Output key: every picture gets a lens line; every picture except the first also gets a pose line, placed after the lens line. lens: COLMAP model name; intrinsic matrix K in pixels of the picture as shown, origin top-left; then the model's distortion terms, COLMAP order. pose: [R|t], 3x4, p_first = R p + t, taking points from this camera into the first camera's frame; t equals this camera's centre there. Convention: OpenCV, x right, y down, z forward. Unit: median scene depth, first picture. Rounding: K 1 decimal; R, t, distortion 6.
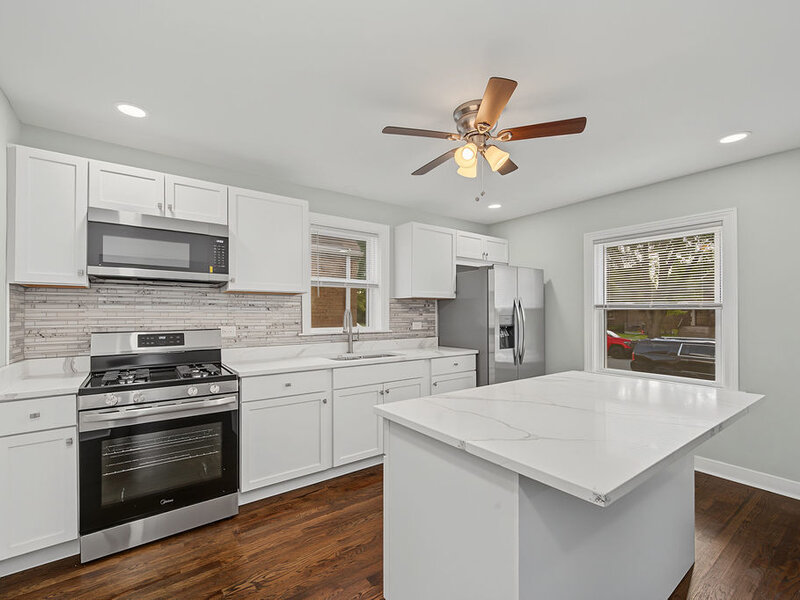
lens RADIAL K [[361.0, 0, 399.8], [0, 361.0, 308.7], [0, 0, 1]] dist [0.000420, -0.000476]
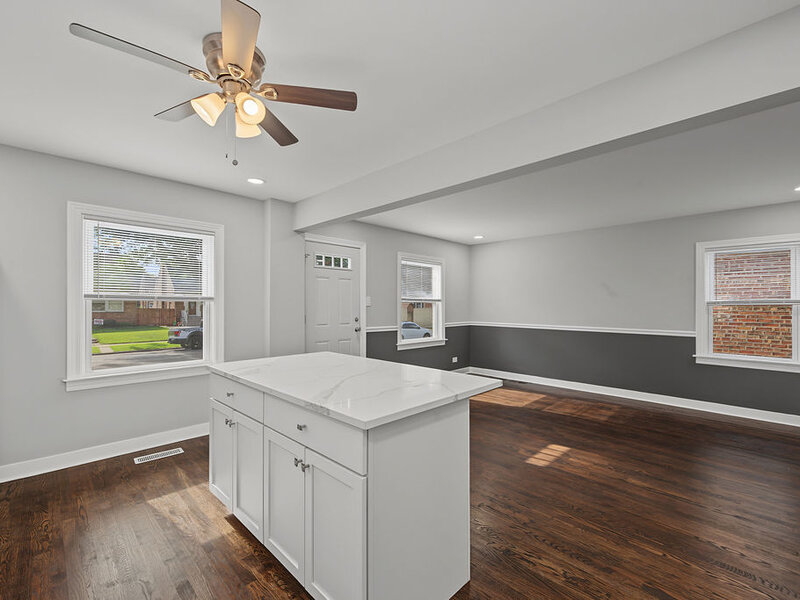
lens RADIAL K [[354.9, 0, 399.7], [0, 354.9, 304.4], [0, 0, 1]] dist [0.004350, 0.000292]
pose [[-0.154042, -0.000706, 0.988064, -0.433951], [-0.015426, 0.999880, -0.001690, 0.004968], [-0.987944, -0.015502, -0.154034, 0.527331]]
